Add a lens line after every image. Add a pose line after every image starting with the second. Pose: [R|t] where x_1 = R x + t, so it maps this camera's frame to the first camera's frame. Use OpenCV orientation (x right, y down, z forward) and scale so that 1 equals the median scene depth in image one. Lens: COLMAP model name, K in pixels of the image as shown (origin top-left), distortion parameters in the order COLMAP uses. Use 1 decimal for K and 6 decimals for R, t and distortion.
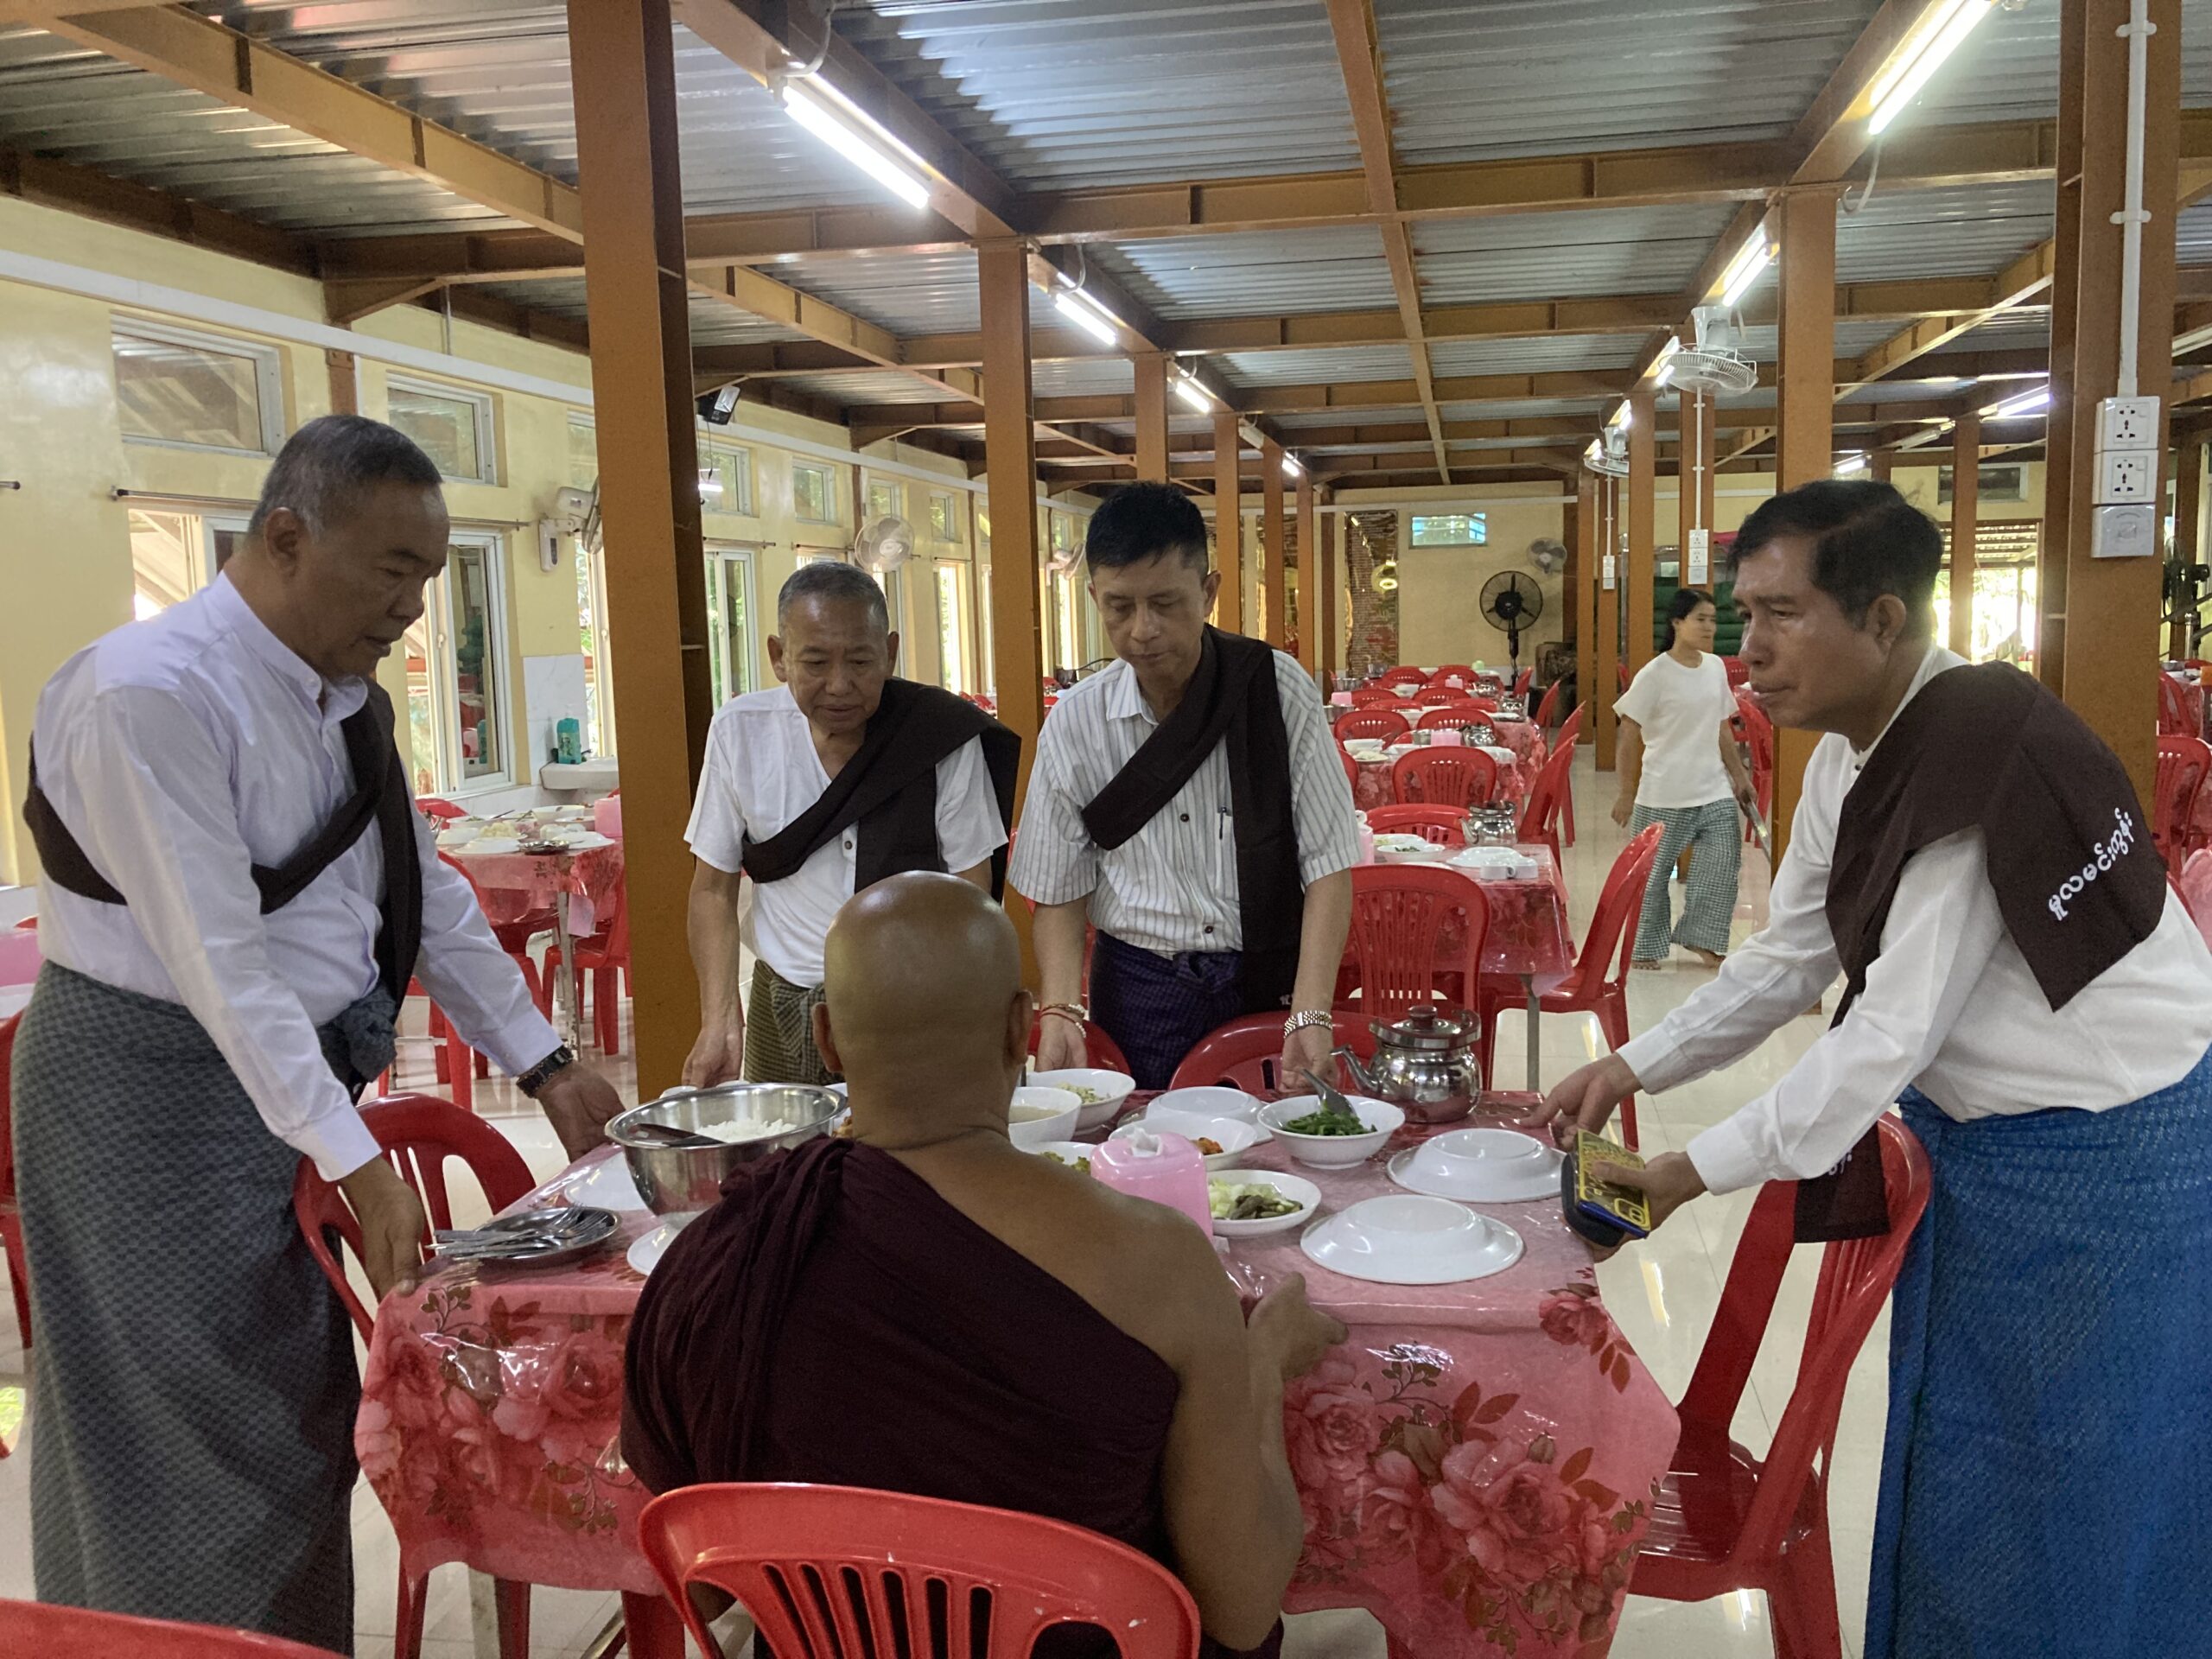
lens RADIAL K [[1808.1, 0, 1111.7], [0, 1808.1, 870.8], [0, 0, 1]] dist [0.005681, 0.004730]
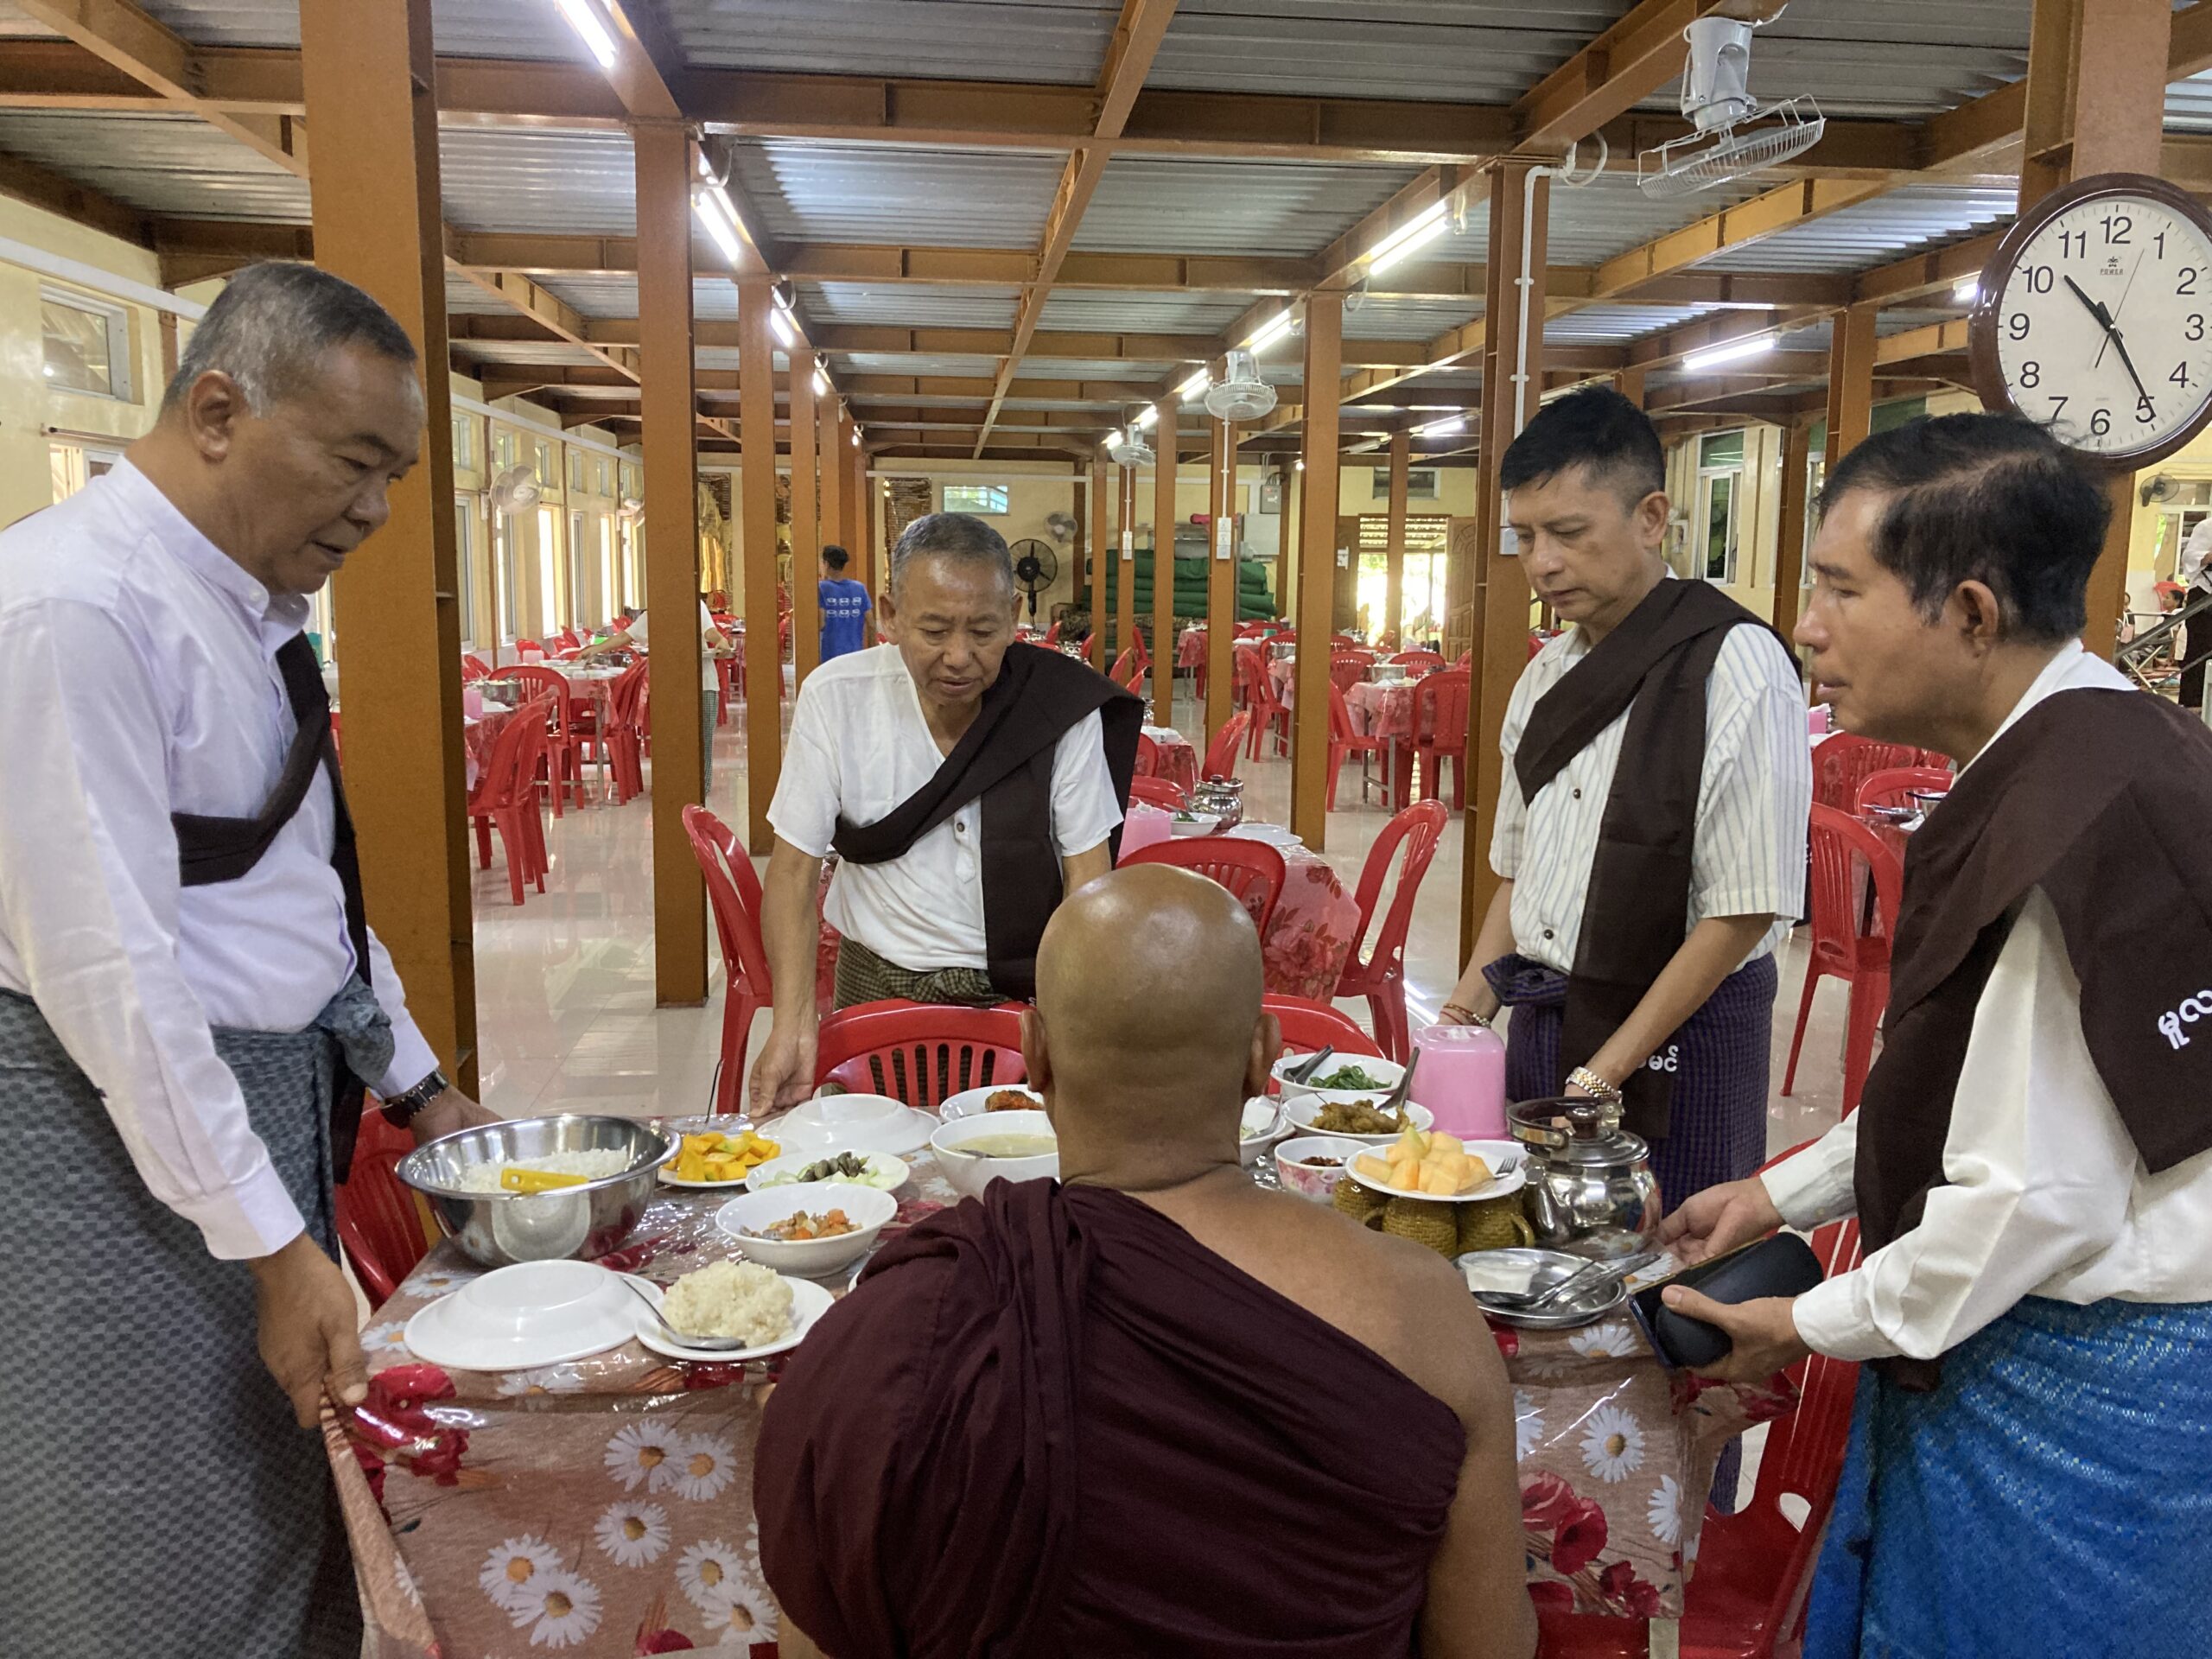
lens RADIAL K [[1808.1, 0, 1112.6], [0, 1808.1, 829.2], [0, 0, 1]] dist [0.005681, 0.004730]
pose [[0.957504, 0.000273, 0.288420, -0.079940], [-0.000417, 1.000000, 0.000438, 0.022022], [-0.288420, -0.000540, 0.957504, -0.138832]]
